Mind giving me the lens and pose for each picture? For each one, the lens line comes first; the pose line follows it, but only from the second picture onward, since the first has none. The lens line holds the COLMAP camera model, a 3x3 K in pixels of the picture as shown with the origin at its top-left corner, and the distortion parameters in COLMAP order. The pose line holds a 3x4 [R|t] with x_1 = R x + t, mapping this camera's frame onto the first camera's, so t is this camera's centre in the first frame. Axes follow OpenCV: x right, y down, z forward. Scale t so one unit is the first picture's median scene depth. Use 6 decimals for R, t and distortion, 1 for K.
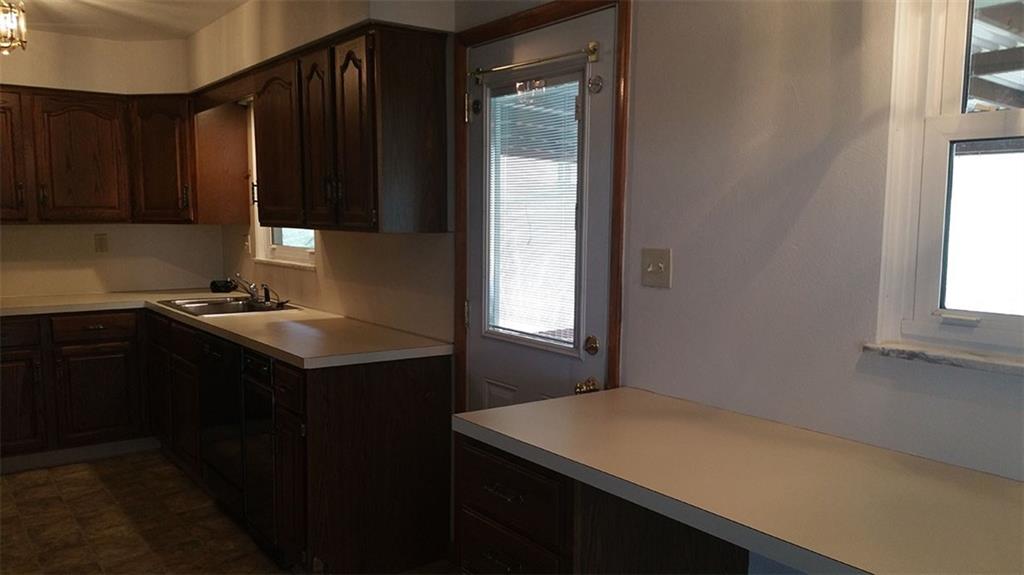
lens RADIAL K [[820.1, 0, 515.4], [0, 820.1, 305.4], [0, 0, 1]] dist [0.086732, -0.149896]
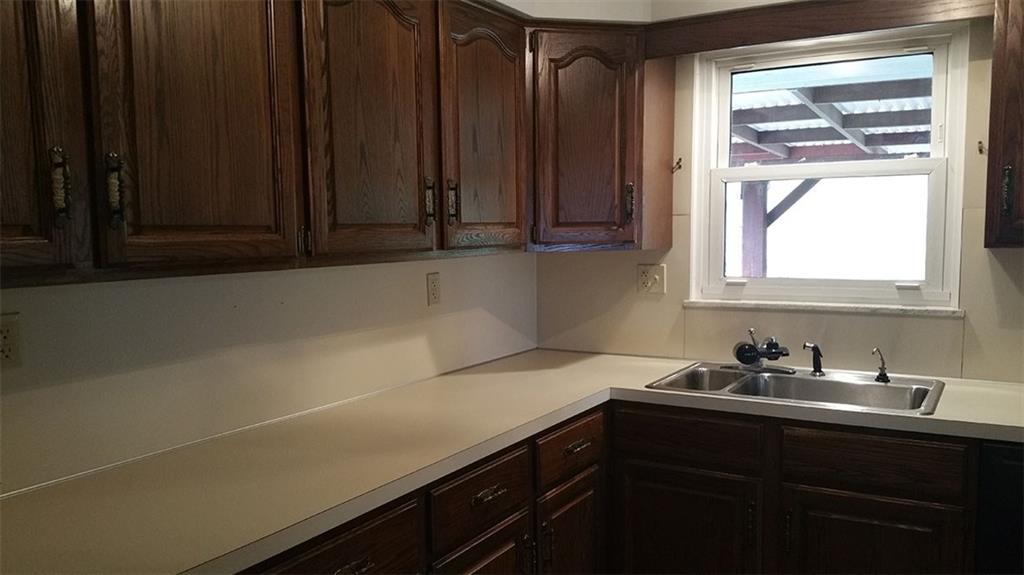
lens RADIAL K [[820.1, 0, 515.4], [0, 820.1, 305.4], [0, 0, 1]] dist [0.086732, -0.149896]
pose [[0.921171, -0.057946, 0.384821, -0.970902], [0.062694, 0.998033, 0.000206, -0.089329], [-0.384076, 0.023936, 0.922991, 0.694471]]
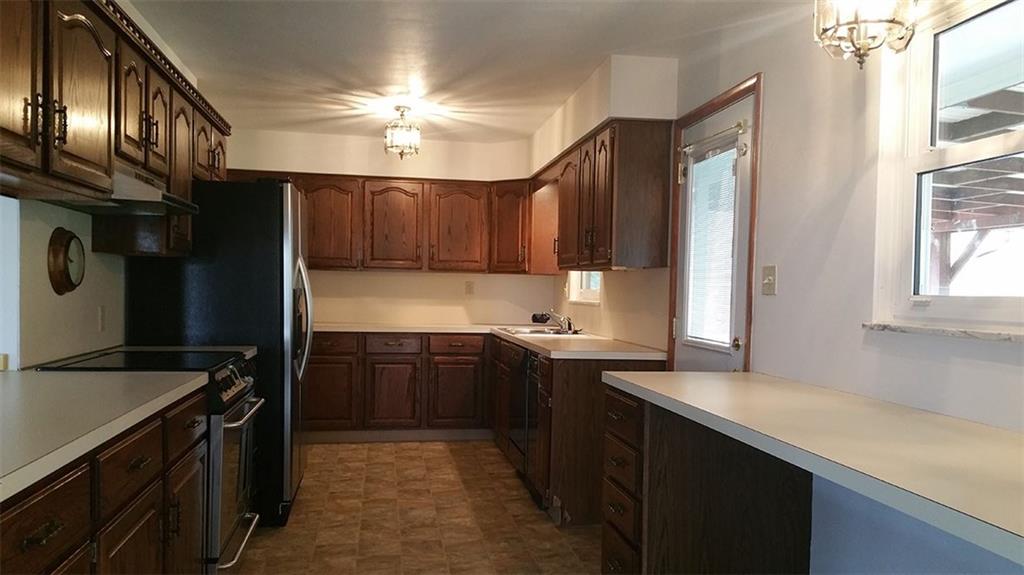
lens RADIAL K [[820.1, 0, 515.4], [0, 820.1, 305.4], [0, 0, 1]] dist [0.086732, -0.149896]
pose [[0.889876, 0.018091, -0.455844, 0.282287], [-0.061880, 0.994765, -0.081321, 0.087890], [0.451986, 0.100573, 0.886337, -0.255168]]
